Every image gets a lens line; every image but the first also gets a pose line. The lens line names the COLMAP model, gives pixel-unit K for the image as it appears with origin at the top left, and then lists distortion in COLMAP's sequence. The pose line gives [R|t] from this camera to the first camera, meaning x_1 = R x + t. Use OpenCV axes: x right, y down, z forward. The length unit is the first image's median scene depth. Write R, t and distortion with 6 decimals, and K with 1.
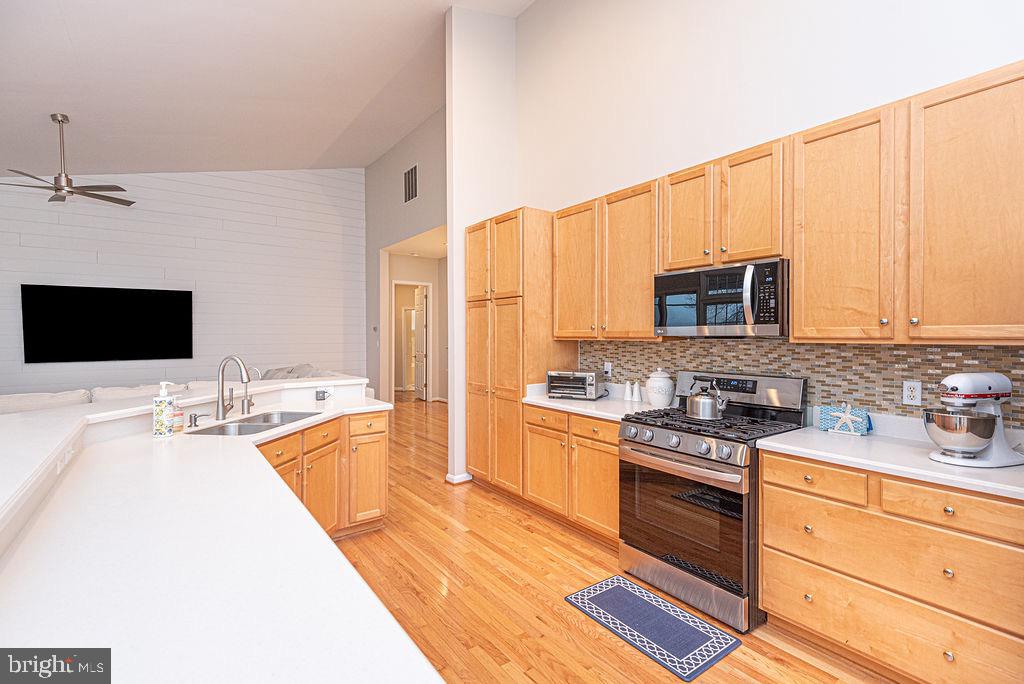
lens RADIAL K [[472.3, 0, 509.5], [0, 472.3, 337.5], [0, 0, 1]] dist [0.022448, -0.011787]
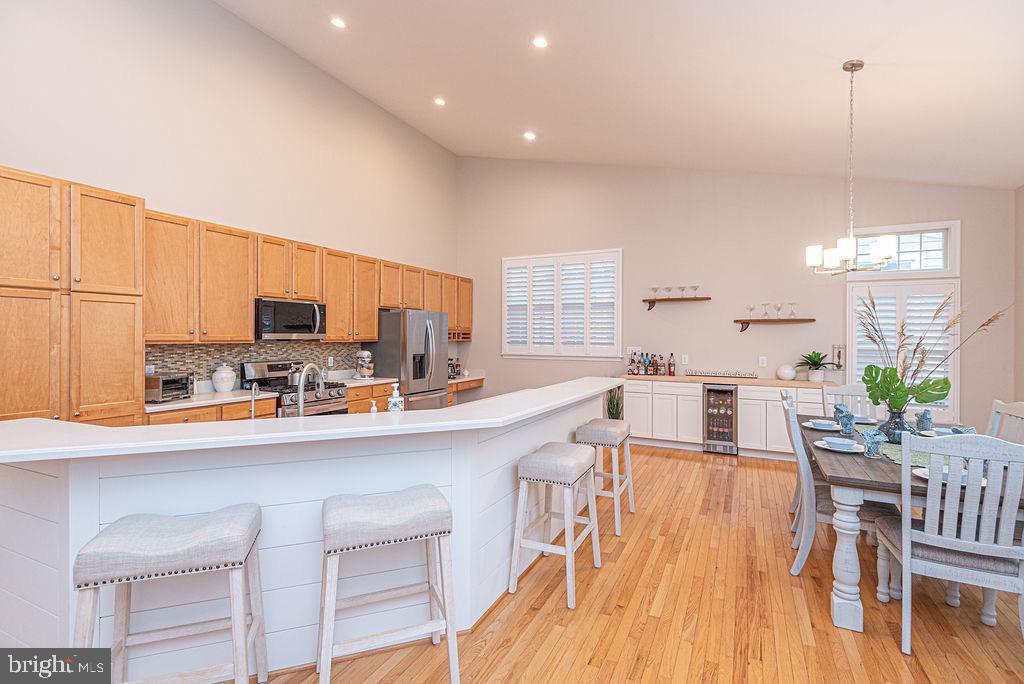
lens RADIAL K [[472.3, 0, 510.8], [0, 472.3, 339.3], [0, 0, 1]] dist [0.022448, -0.011787]
pose [[-0.474115, 0.002455, 0.880460, -1.332839], [0.011678, 0.999926, 0.003500, 0.001058], [-0.880386, 0.011941, -0.474108, 0.977901]]
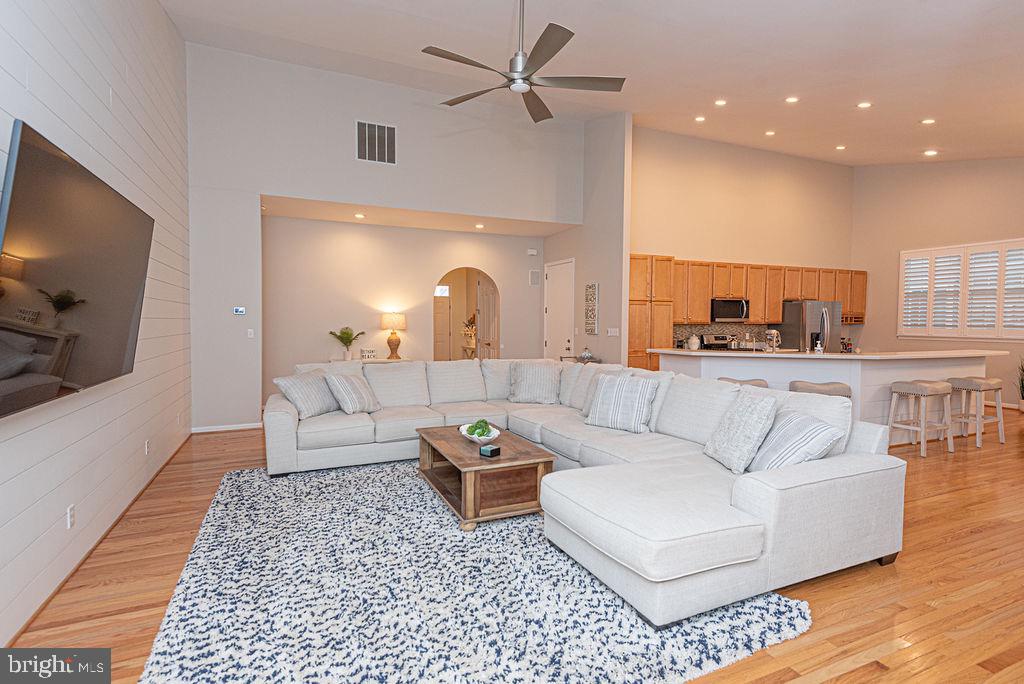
lens RADIAL K [[472.3, 0, 498.2], [0, 472.3, 337.8], [0, 0, 1]] dist [0.022448, -0.011787]
pose [[0.243698, -0.029041, 0.969416, -2.501369], [0.006365, 0.999578, 0.028344, 0.004422], [-0.969830, -0.000738, 0.243780, 1.477466]]
